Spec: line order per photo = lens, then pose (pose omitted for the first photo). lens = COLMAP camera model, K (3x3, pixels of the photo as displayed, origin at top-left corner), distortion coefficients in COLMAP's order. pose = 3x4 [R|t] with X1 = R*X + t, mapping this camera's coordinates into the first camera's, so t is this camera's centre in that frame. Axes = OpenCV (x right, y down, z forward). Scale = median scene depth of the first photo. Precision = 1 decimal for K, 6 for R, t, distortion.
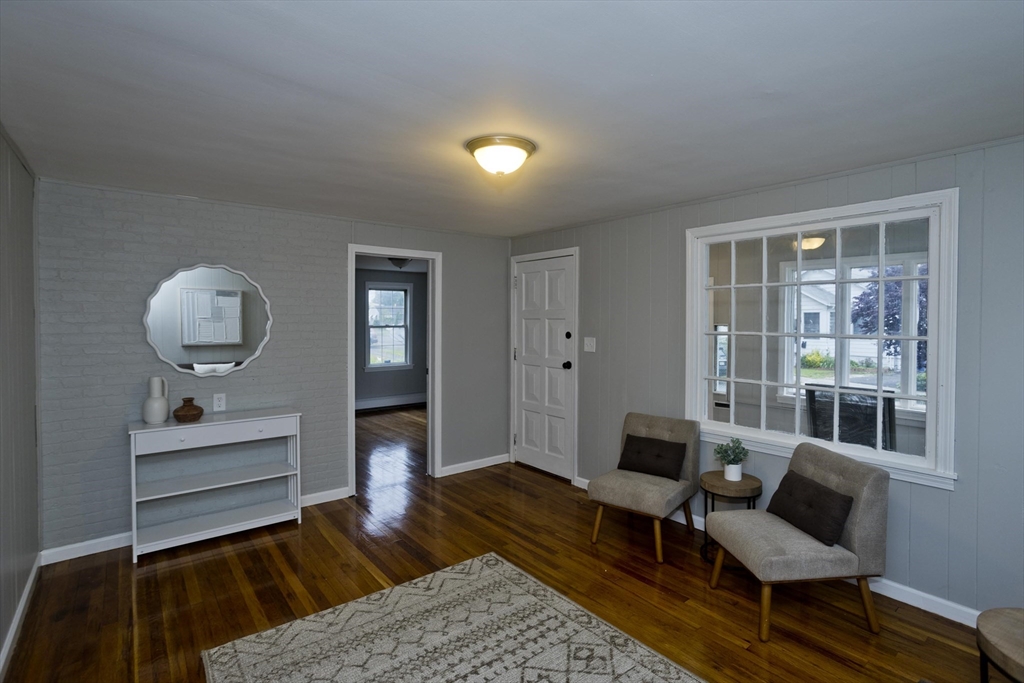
lens RADIAL K [[503.6, 0, 507.5], [0, 503.6, 334.4], [0, 0, 1]] dist [-0.049390, 0.029359]
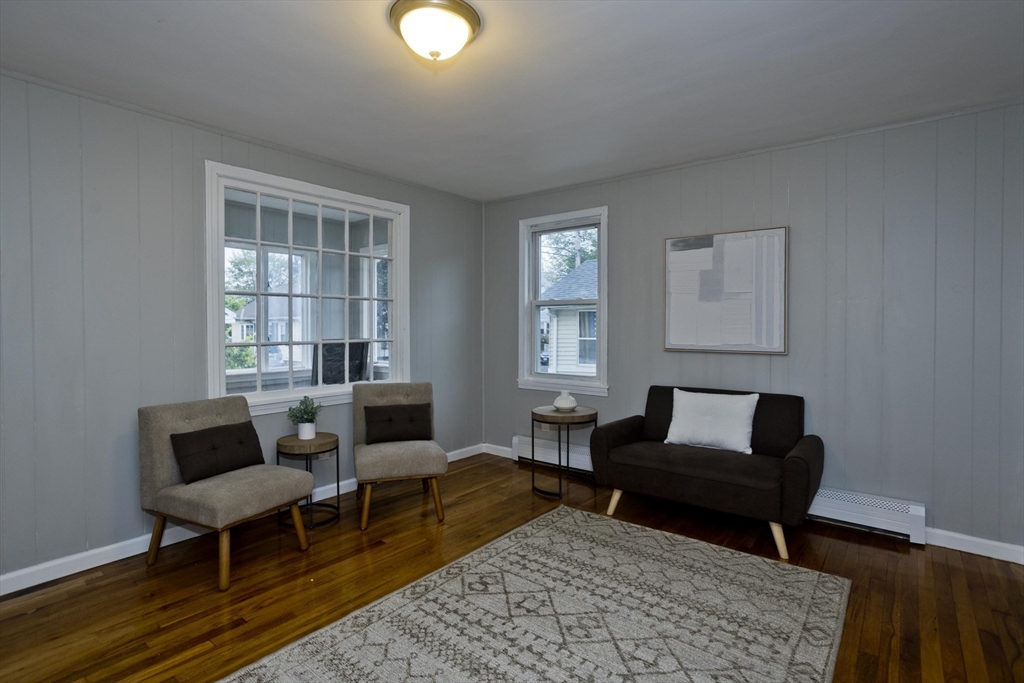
lens RADIAL K [[503.6, 0, 507.5], [0, 503.6, 334.4], [0, 0, 1]] dist [-0.049390, 0.029359]
pose [[-0.242598, -0.020951, 0.969901, -0.728092], [0.013974, 0.999588, 0.025088, 0.068289], [-0.970026, 0.019639, -0.242205, 0.983032]]
